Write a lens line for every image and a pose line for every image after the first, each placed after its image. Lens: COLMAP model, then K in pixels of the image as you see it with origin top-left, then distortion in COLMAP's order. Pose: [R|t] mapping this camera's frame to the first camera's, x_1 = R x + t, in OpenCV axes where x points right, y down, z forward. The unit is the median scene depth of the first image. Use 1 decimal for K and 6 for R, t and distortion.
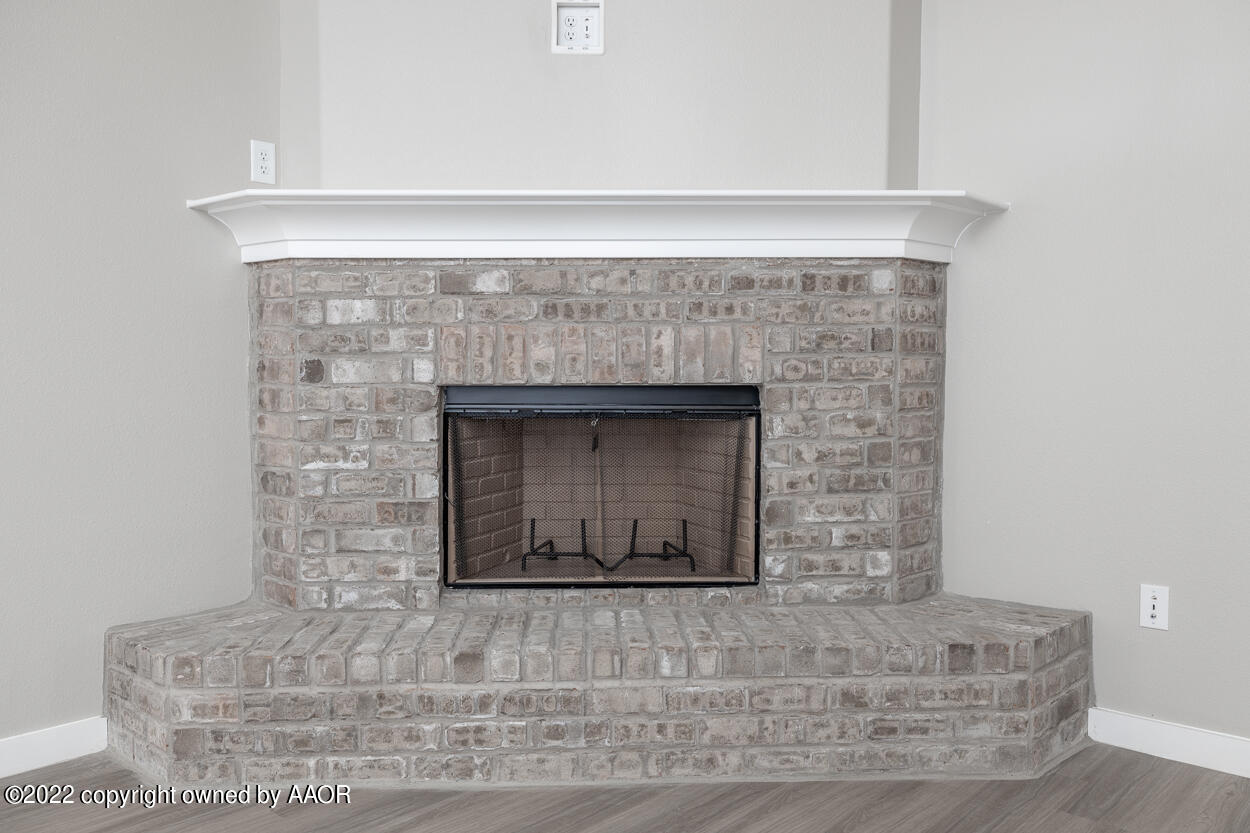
lens RADIAL K [[1038.0, 0, 625.0], [0, 1038.0, 416.5], [0, 0, 1]] dist [-0.005395, -0.001157]
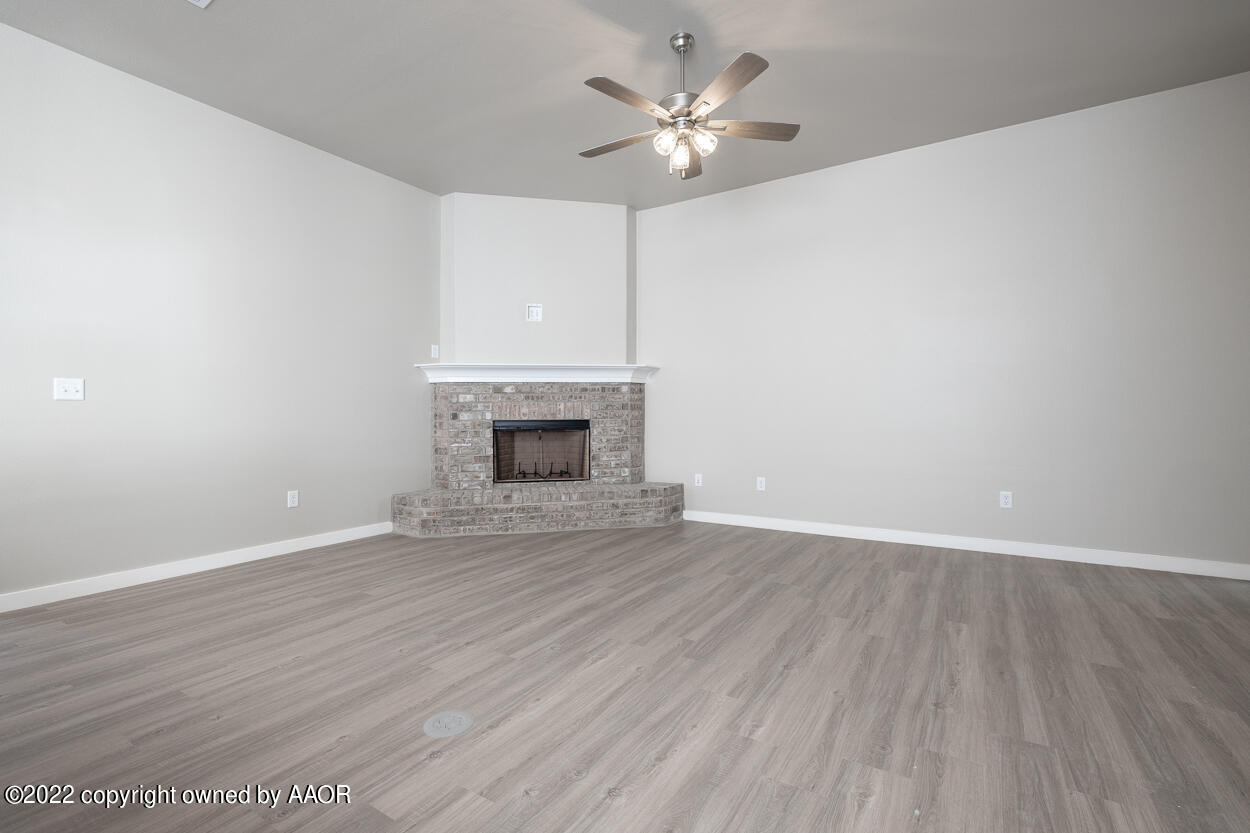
lens RADIAL K [[569.1, 0, 625.0], [0, 569.1, 416.5], [0, 0, 1]] dist [-0.000535, -0.000008]
pose [[0.985813, -0.006064, 0.167739, -0.068614], [0.012929, 0.999121, -0.039867, 0.035523], [-0.167350, 0.041470, 0.985025, -0.861447]]
